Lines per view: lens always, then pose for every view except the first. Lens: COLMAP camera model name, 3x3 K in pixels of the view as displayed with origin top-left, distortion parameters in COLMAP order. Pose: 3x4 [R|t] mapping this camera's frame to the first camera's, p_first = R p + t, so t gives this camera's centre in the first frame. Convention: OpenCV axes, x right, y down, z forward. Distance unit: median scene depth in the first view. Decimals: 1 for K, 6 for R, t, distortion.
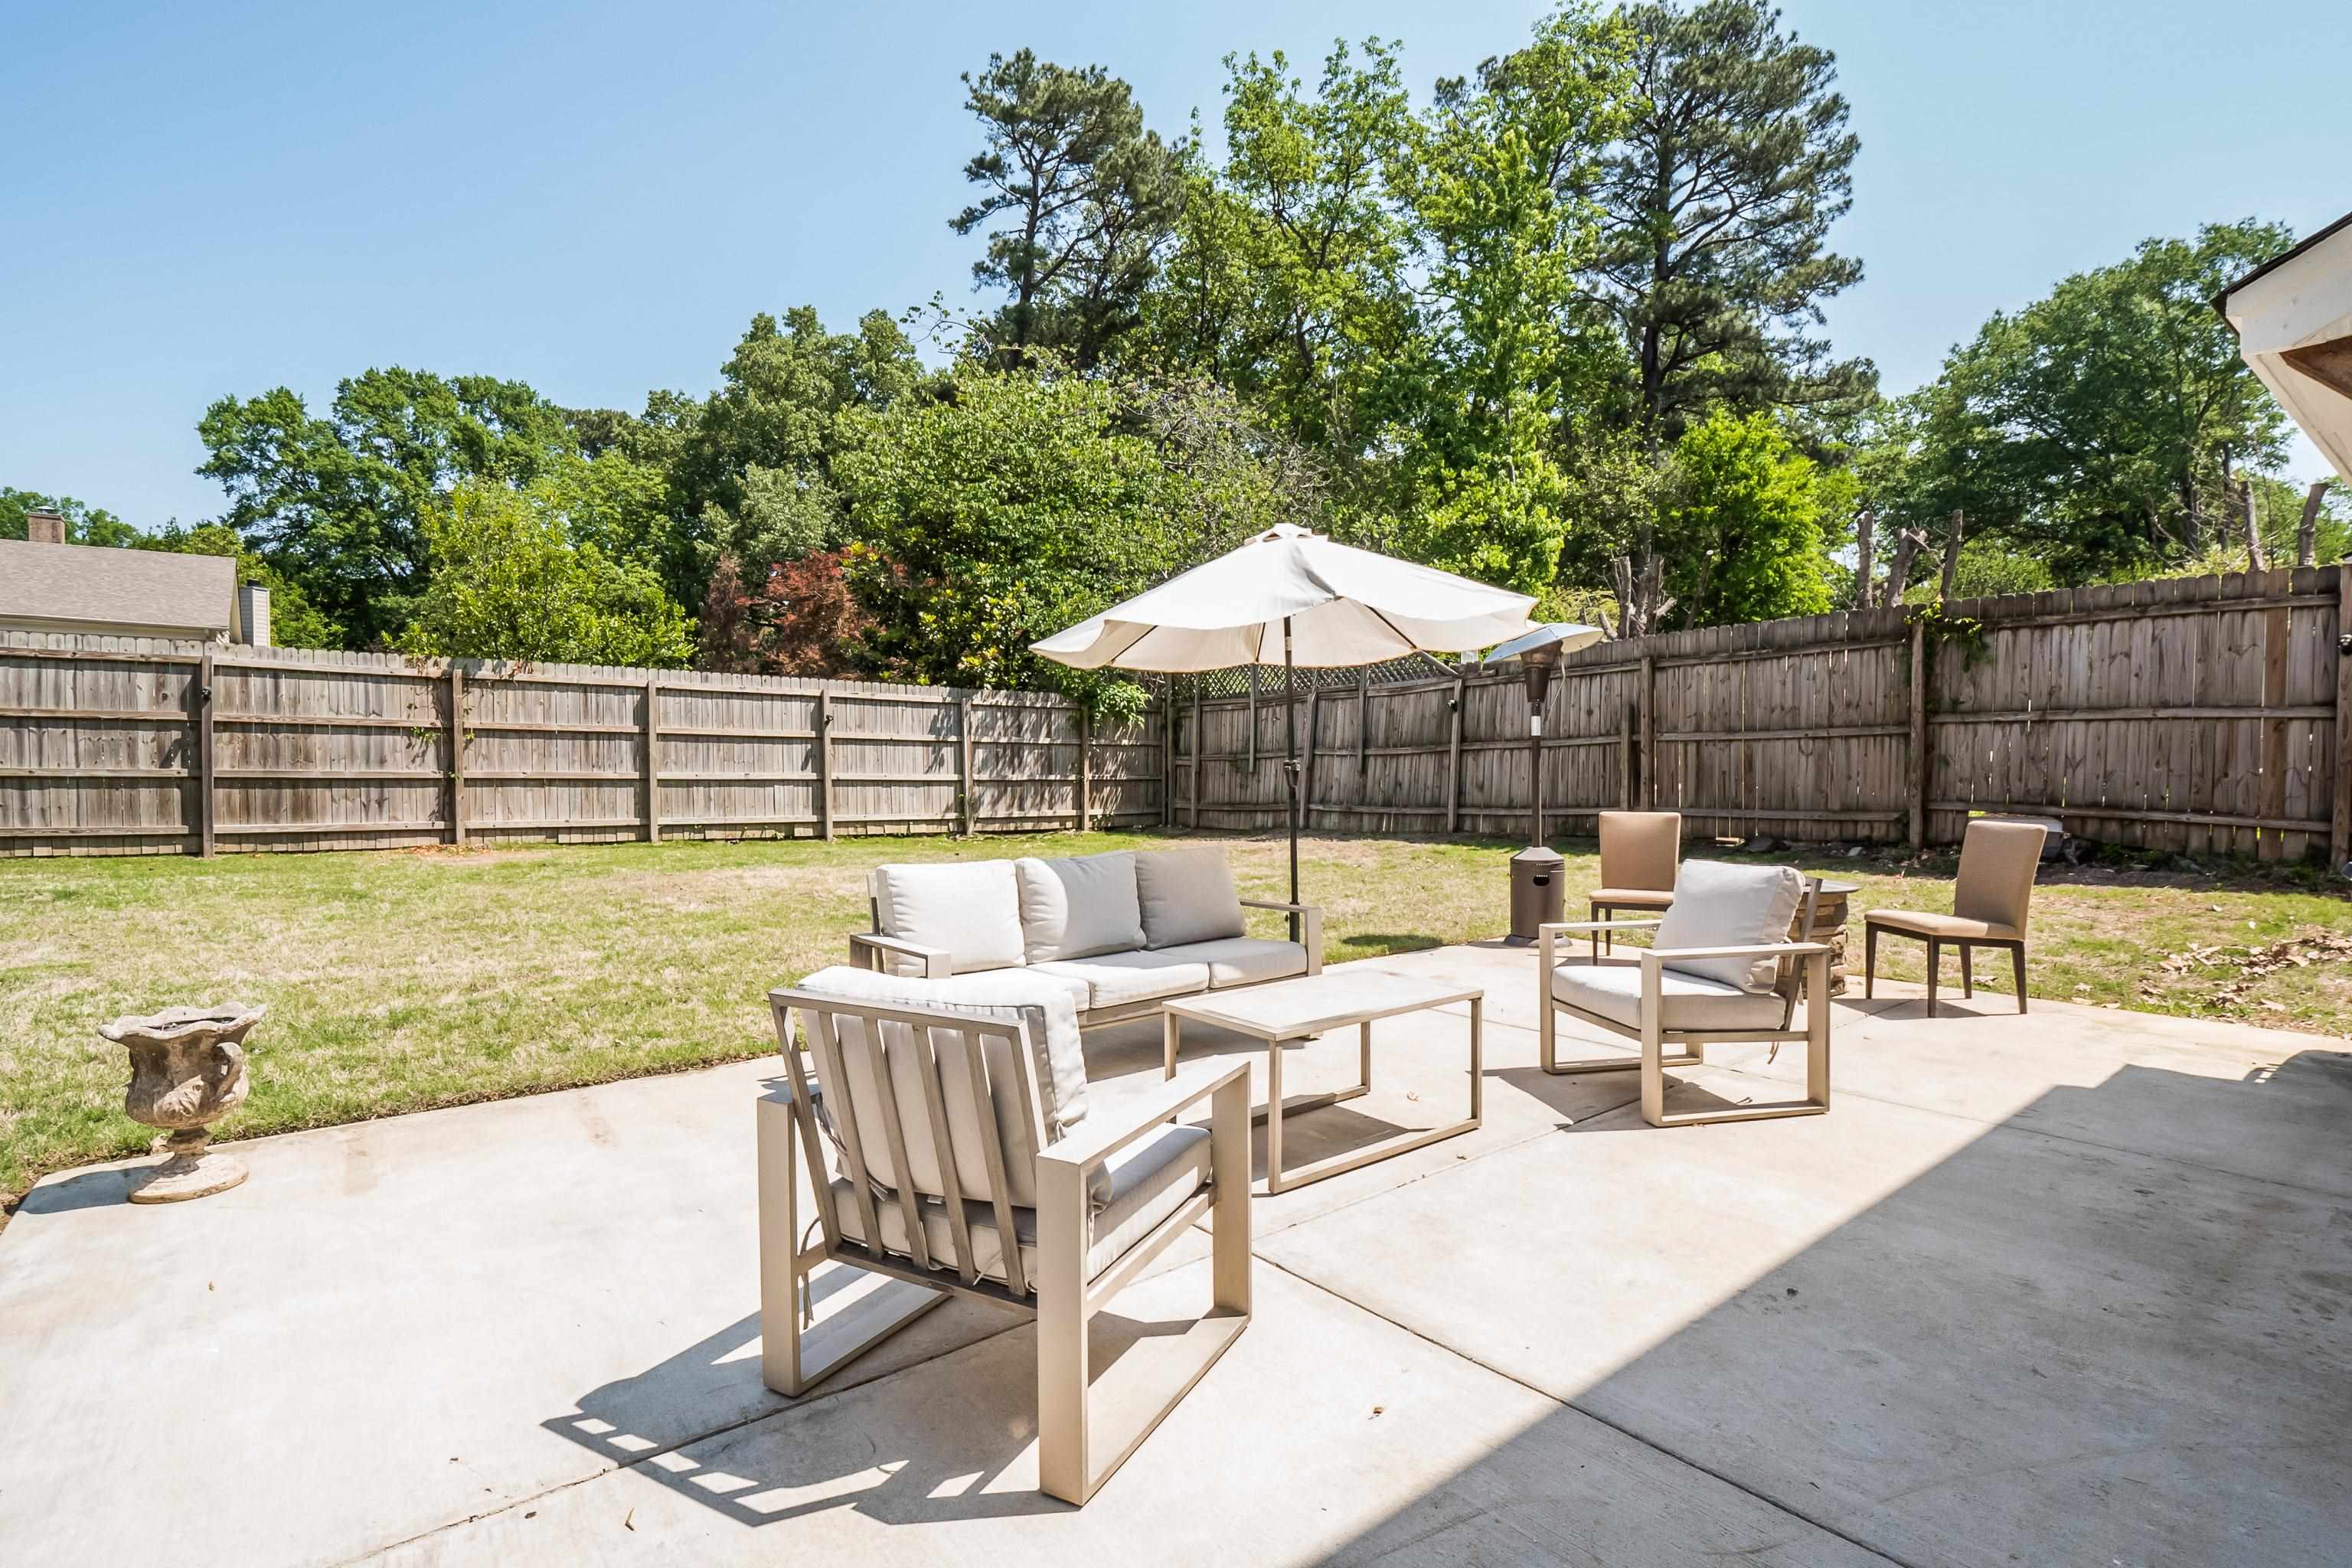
lens RADIAL K [[1135.0, 0, 1173.8], [0, 1135.0, 778.8], [0, 0, 1]] dist [-0.020868, -0.000486]
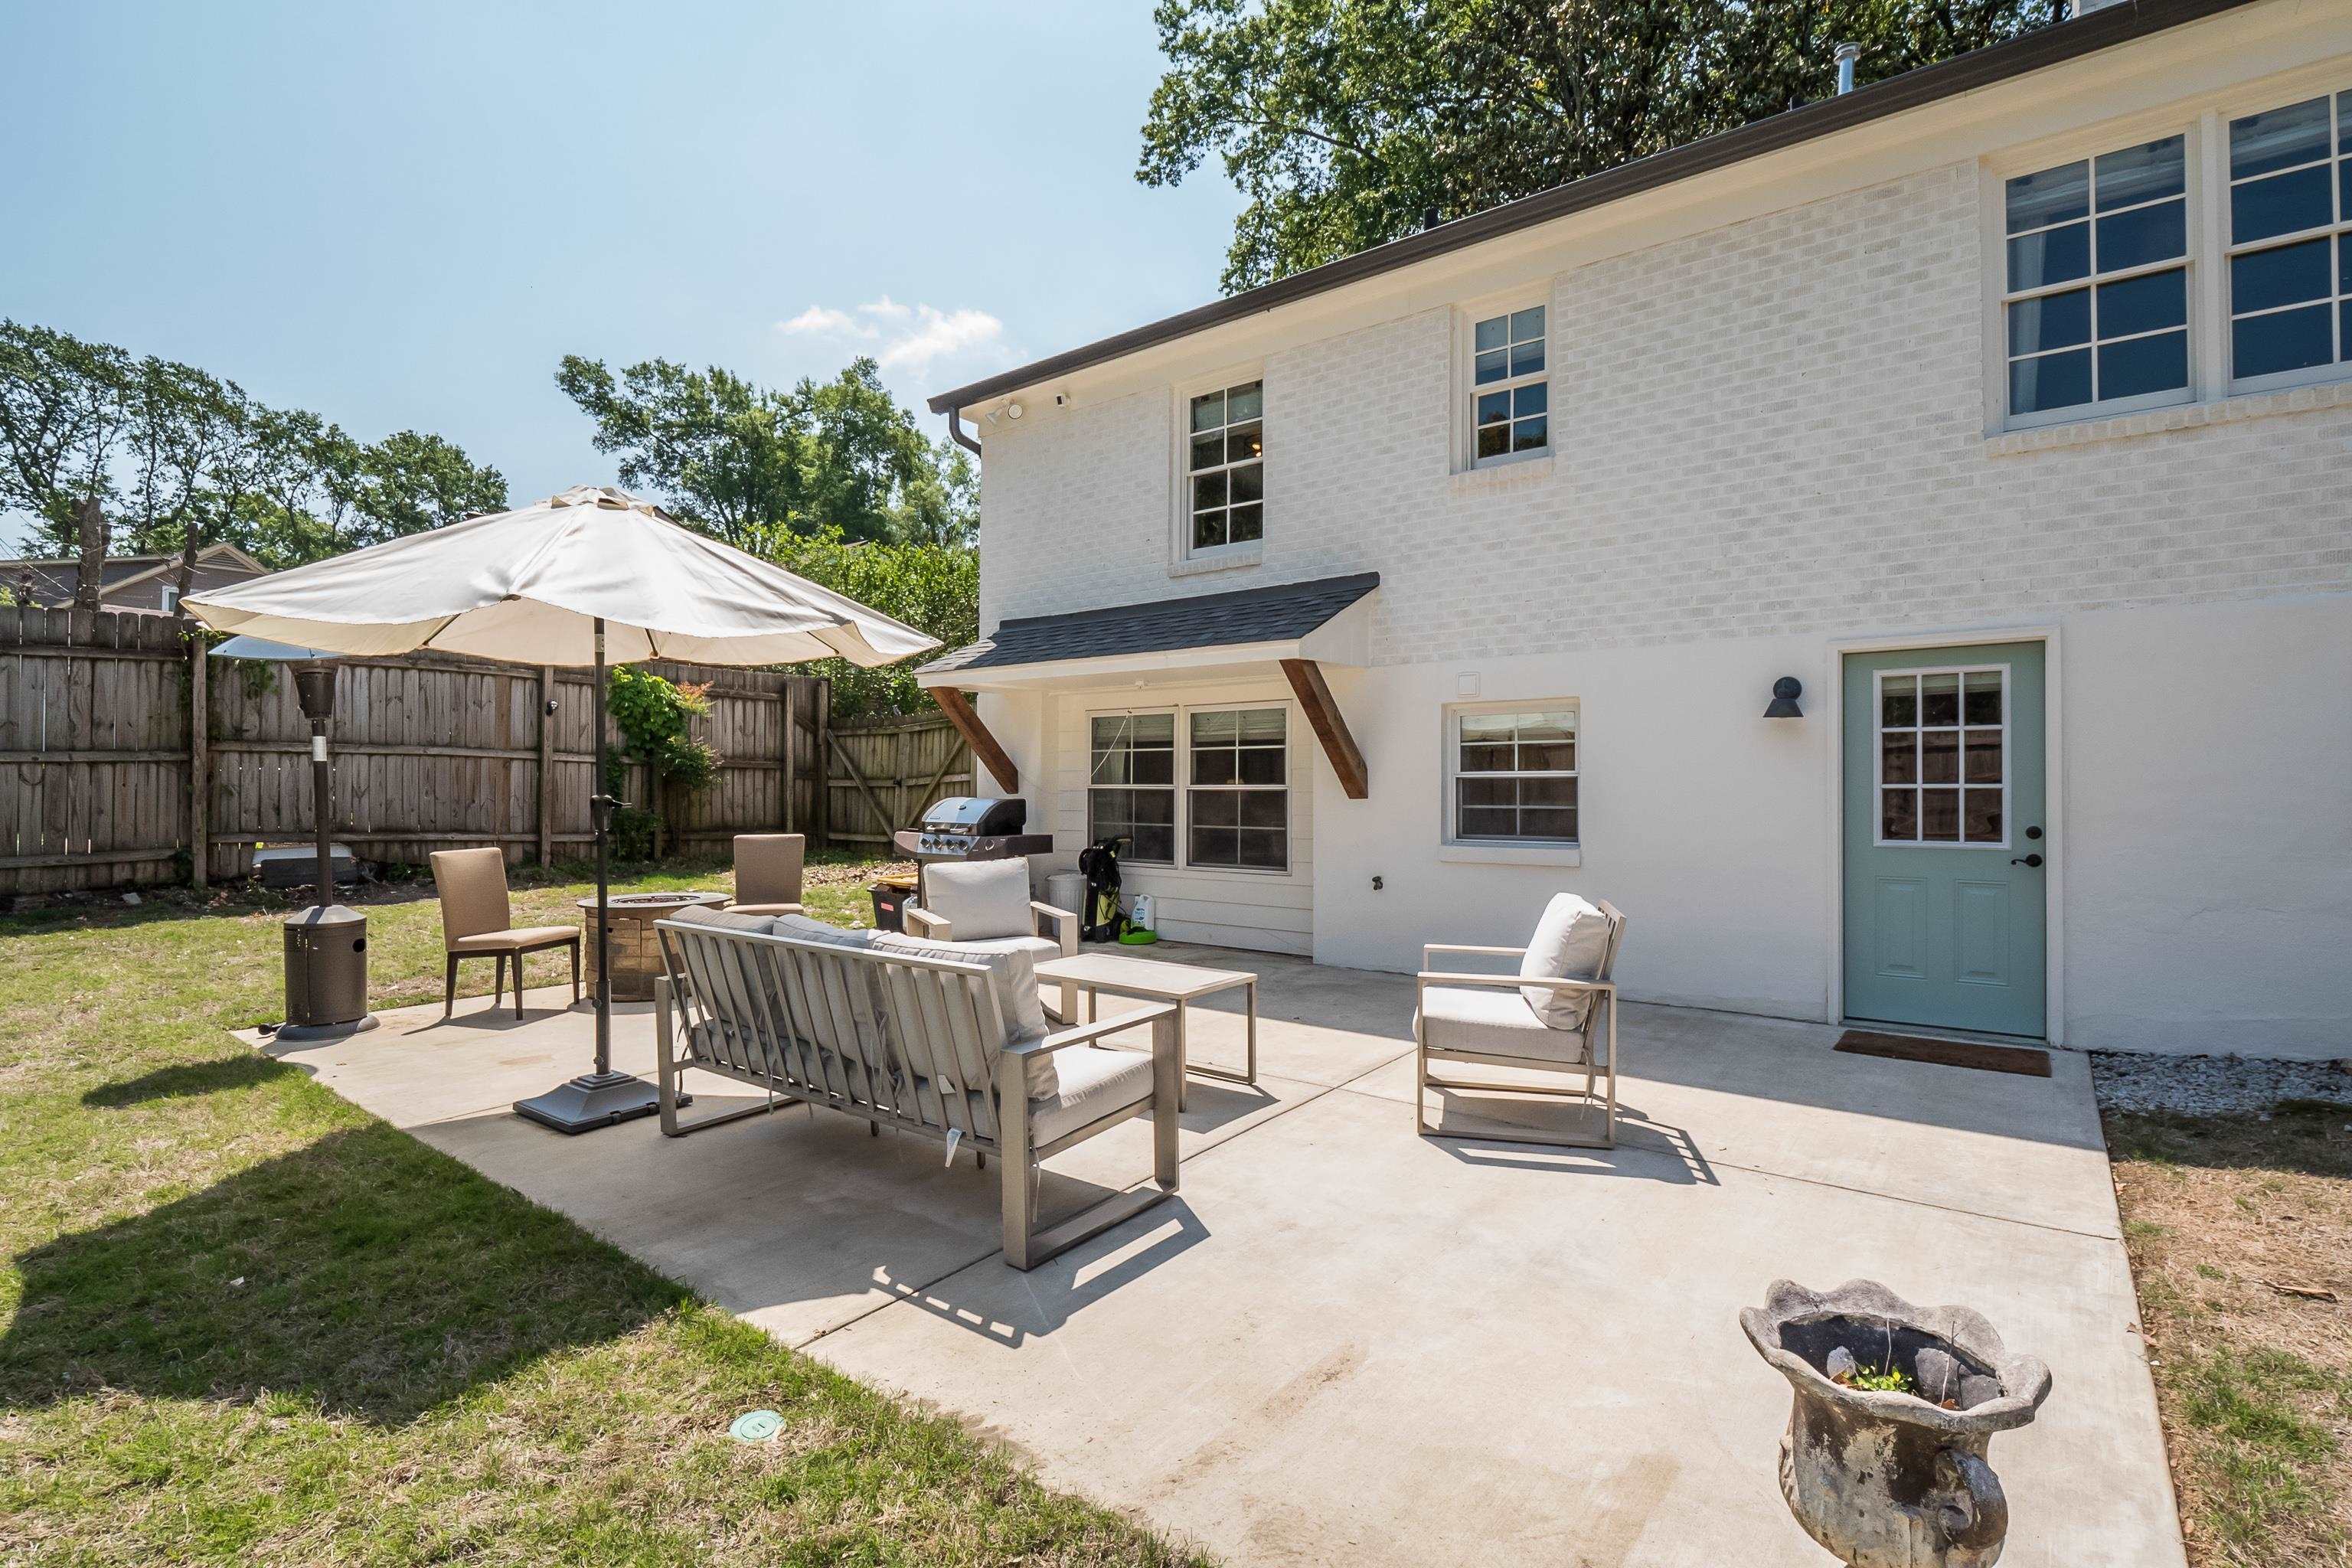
lens RADIAL K [[1135.0, 0, 1174.1], [0, 1135.0, 783.2], [0, 0, 1]] dist [-0.020868, -0.000486]
pose [[-0.262268, 0.002540, 0.964992, -0.497335], [0.016226, 0.999867, 0.001778, -0.013345], [-0.964859, 0.016124, -0.262274, 0.556383]]
